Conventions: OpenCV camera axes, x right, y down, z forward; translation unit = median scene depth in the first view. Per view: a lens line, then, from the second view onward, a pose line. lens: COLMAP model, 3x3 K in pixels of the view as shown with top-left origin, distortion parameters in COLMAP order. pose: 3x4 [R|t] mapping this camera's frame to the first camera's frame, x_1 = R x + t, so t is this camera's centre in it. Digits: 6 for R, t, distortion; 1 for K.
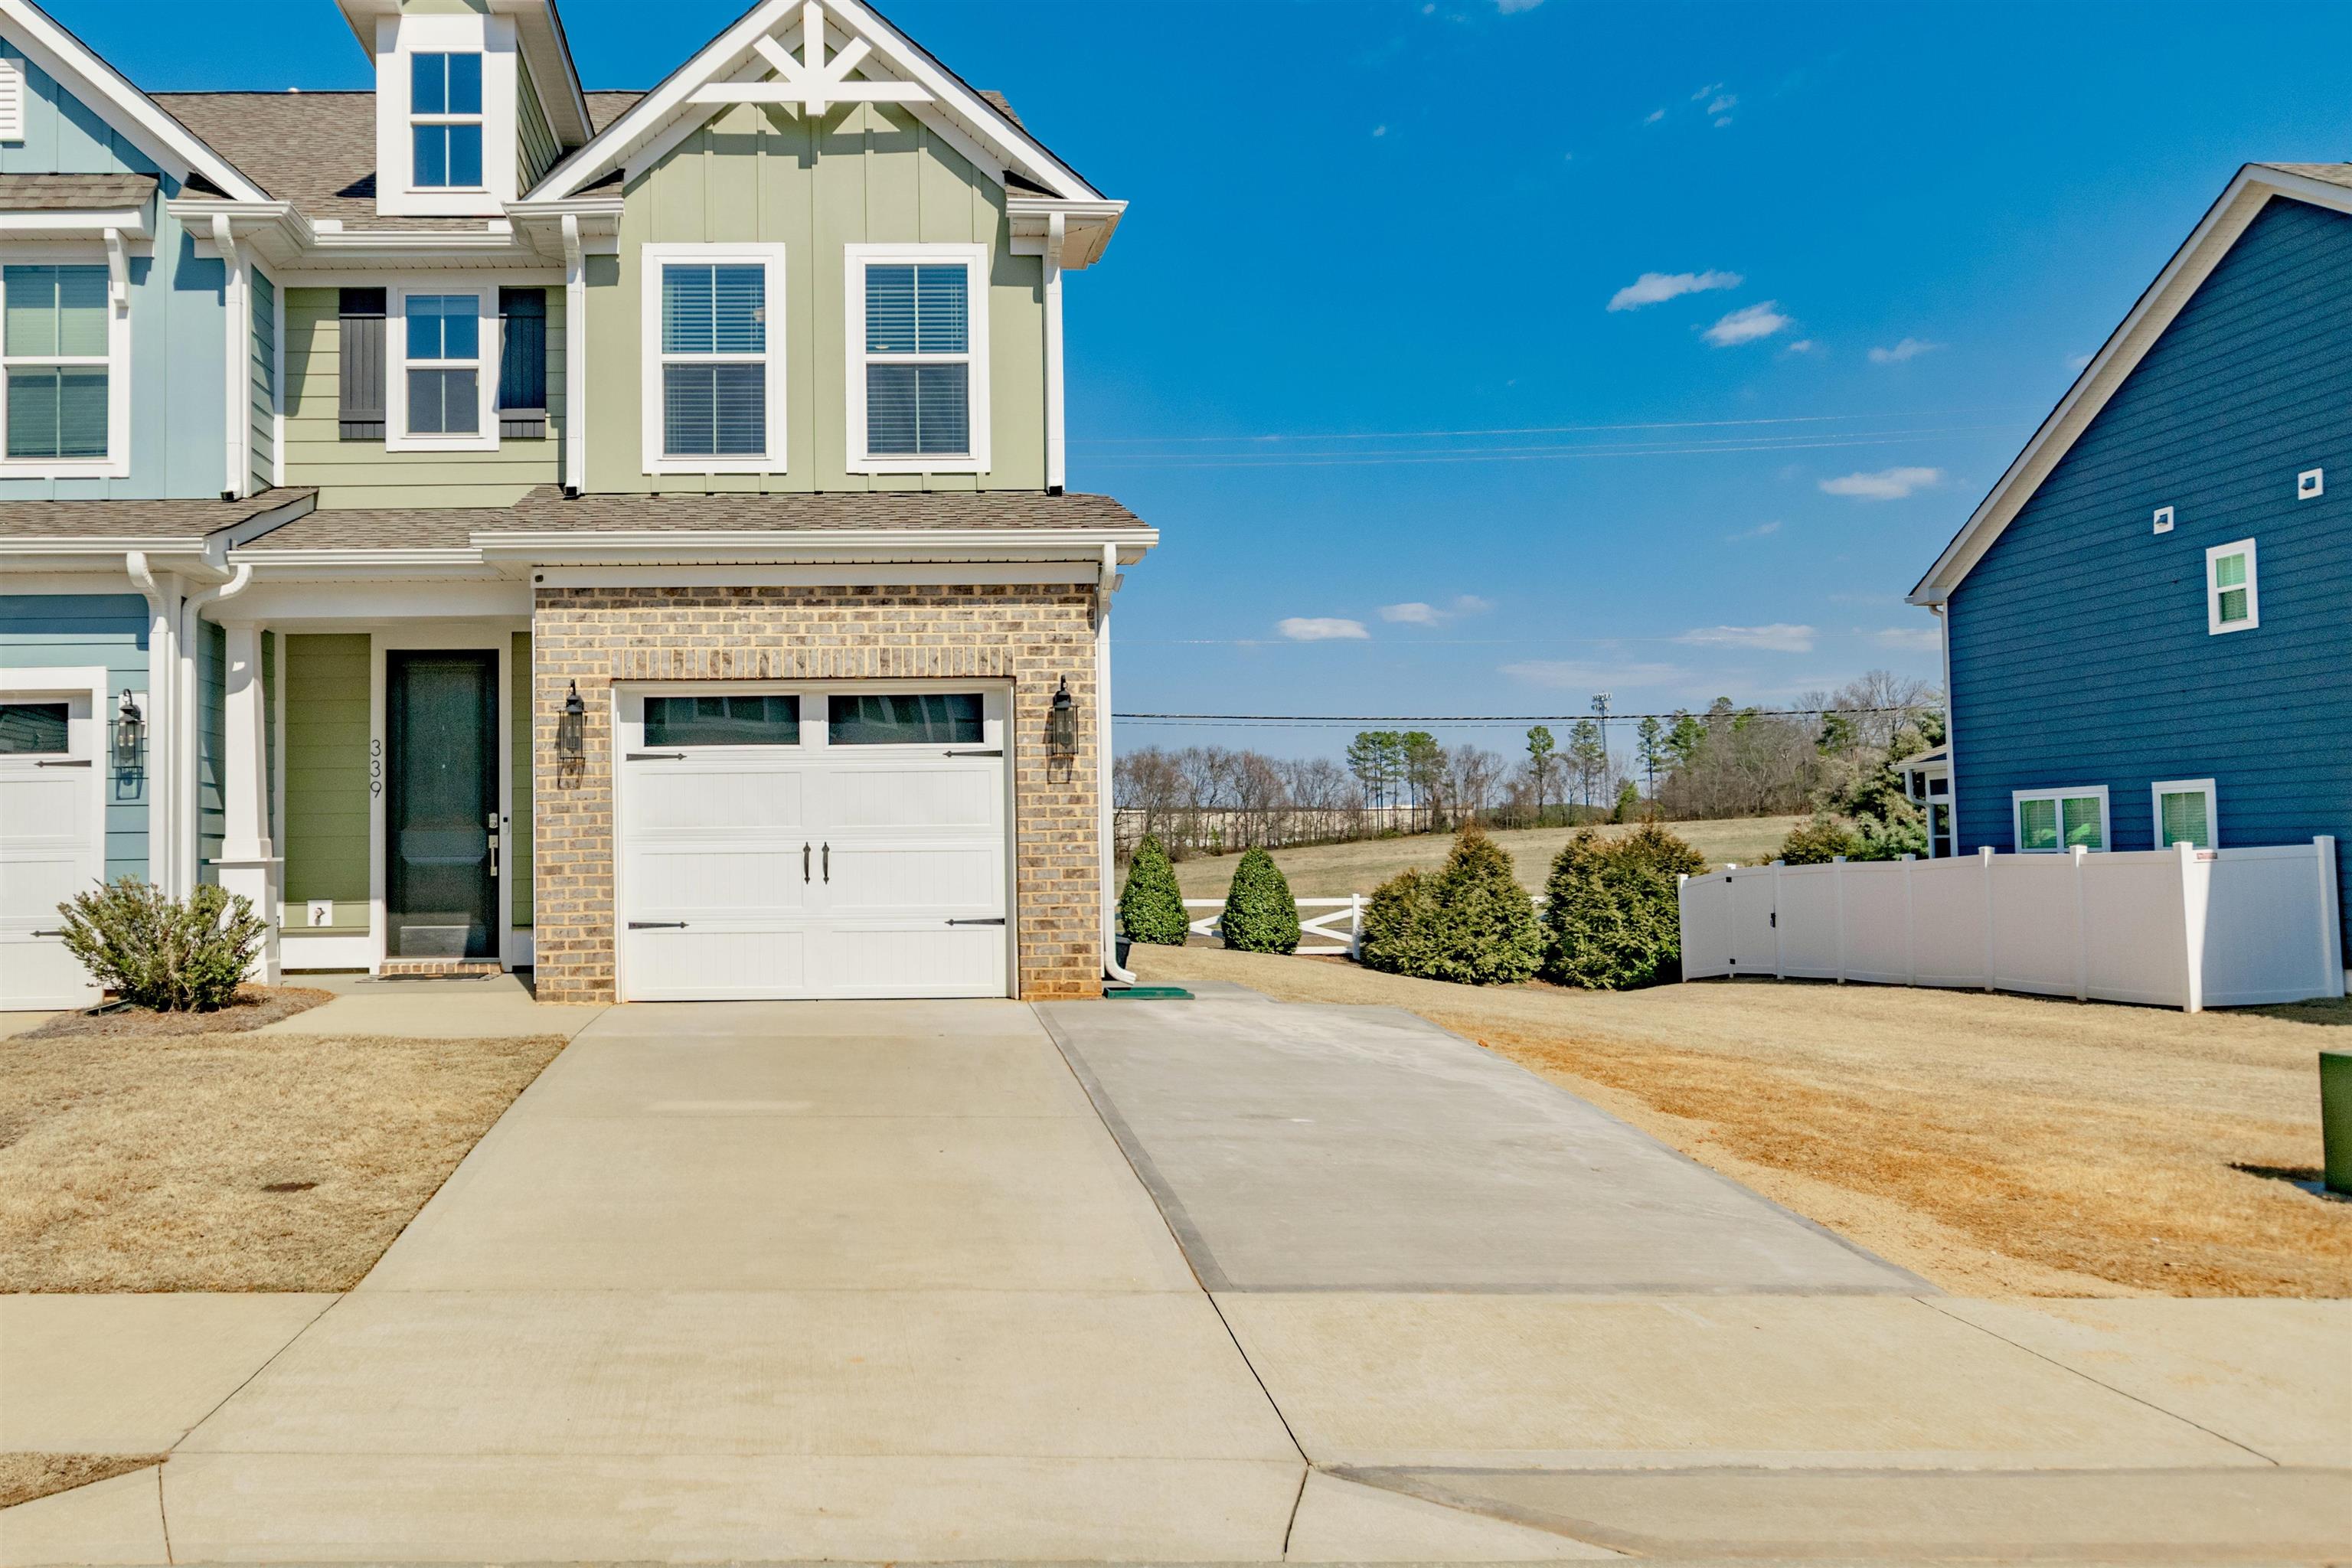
lens RADIAL K [[3168.0, 0, 1175.2], [0, 3168.0, 780.3], [0, 0, 1]] dist [0.015049, 0.000000]
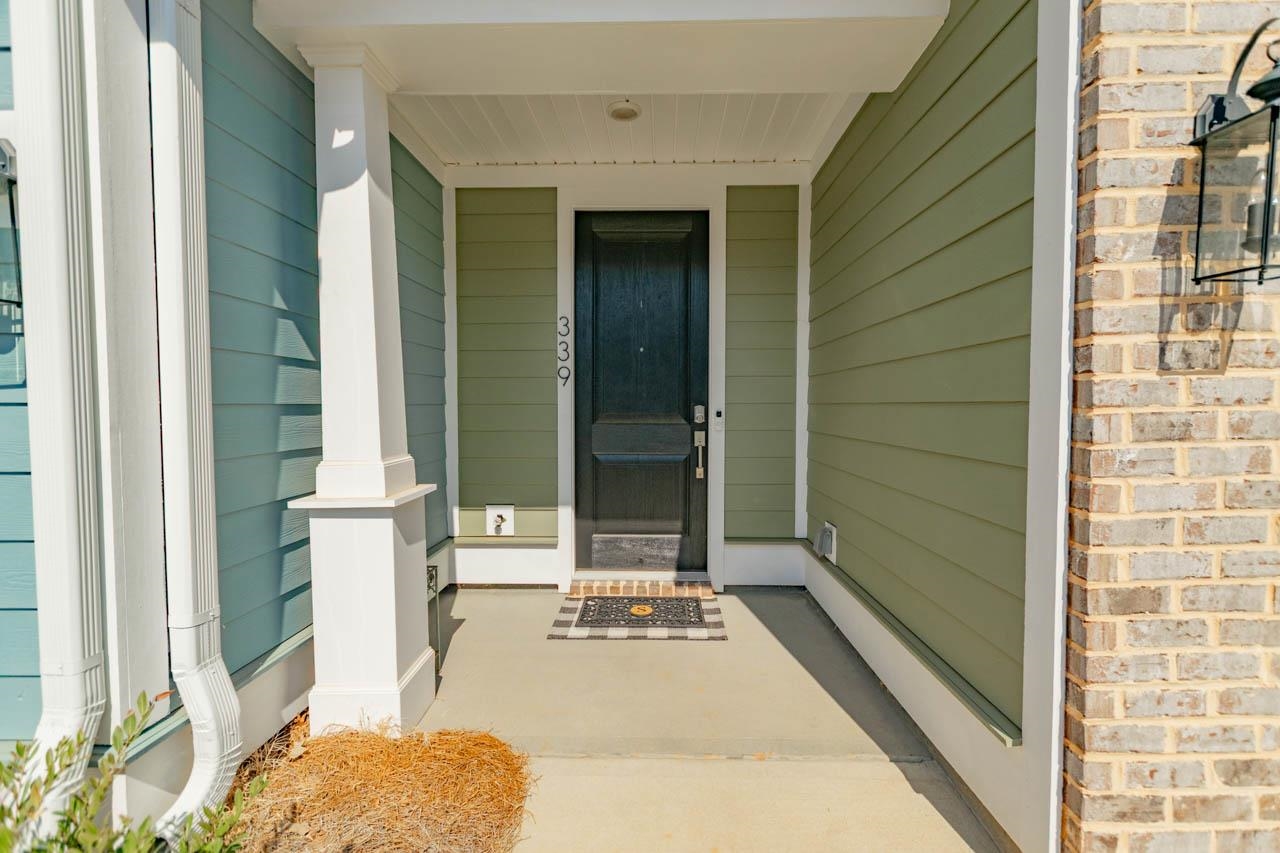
lens RADIAL K [[545.1, 0, 644.4], [0, 545.1, 428.6], [0, 0, 1]] dist [0.000452, 0.000037]
pose [[0.999726, 0.013762, -0.018949, -0.228563], [-0.012051, 0.996079, 0.087639, 0.003956], [0.020081, -0.087387, 0.995972, 0.857336]]
